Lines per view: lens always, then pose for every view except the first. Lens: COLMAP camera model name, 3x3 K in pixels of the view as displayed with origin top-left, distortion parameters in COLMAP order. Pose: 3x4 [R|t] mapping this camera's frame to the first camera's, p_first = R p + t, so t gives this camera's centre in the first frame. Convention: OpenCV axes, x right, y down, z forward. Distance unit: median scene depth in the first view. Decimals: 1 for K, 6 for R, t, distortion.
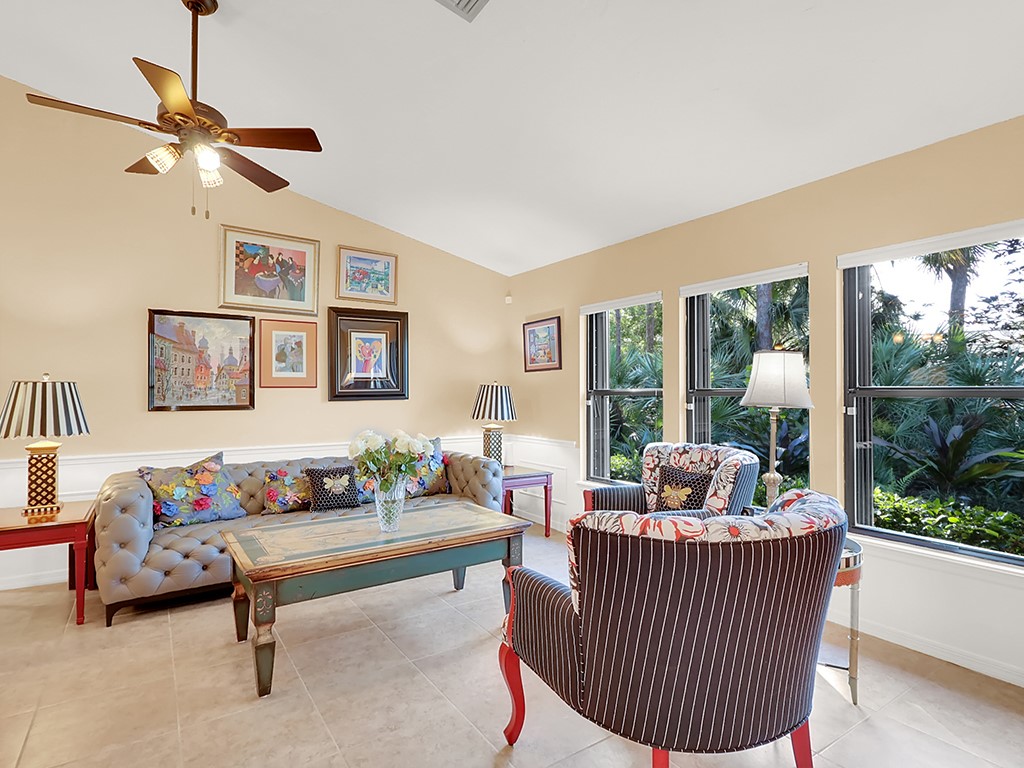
lens RADIAL K [[541.3, 0, 509.0], [0, 541.3, 387.4], [0, 0, 1]] dist [0.002202, 0.000672]
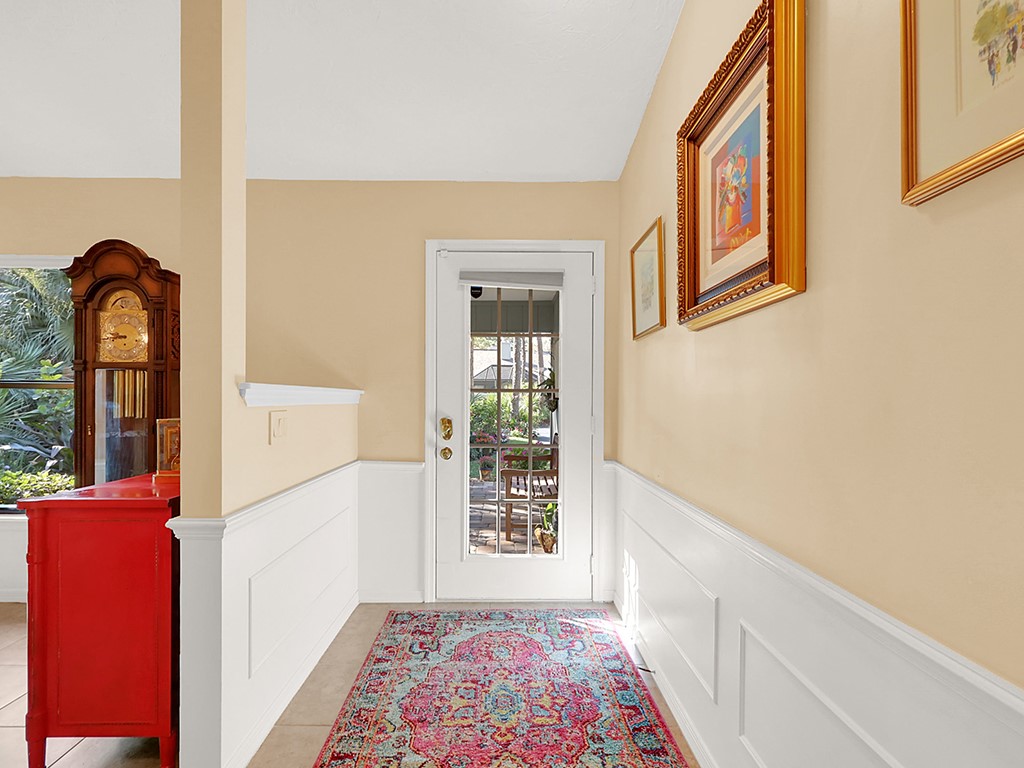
lens RADIAL K [[541.3, 0, 509.0], [0, 541.3, 387.4], [0, 0, 1]] dist [0.002202, 0.000672]
pose [[0.553645, 0.016538, 0.832588, 0.207061], [-0.014442, 0.999843, -0.010258, 0.008011], [-0.832627, -0.006345, 0.553797, -0.327767]]
